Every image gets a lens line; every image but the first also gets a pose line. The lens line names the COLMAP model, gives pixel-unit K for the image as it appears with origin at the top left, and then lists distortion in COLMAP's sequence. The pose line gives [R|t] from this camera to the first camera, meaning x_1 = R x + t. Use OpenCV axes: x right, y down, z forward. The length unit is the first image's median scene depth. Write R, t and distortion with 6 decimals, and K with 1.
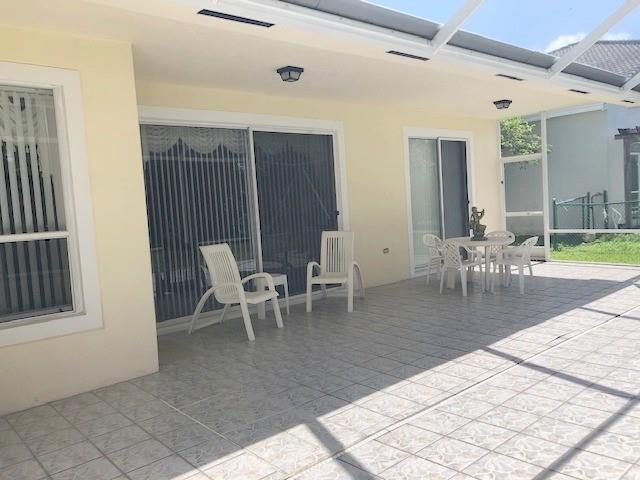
lens RADIAL K [[523.9, 0, 320.0], [0, 523.9, 240.0], [0, 0, 1]] dist [0.027689, 0.005979]
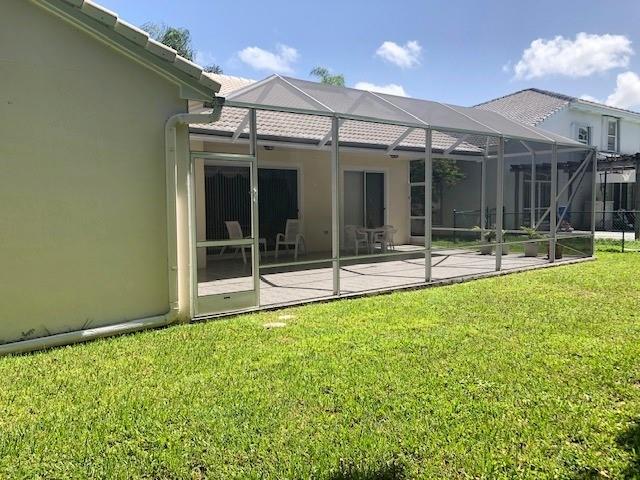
lens RADIAL K [[523.9, 0, 320.0], [0, 523.9, 240.0], [0, 0, 1]] dist [0.027689, 0.005979]
pose [[0.996492, 0.065432, -0.052172, 0.226462], [-0.064762, 0.997796, 0.014444, 0.025147], [0.053002, -0.011014, 0.998534, -0.939992]]
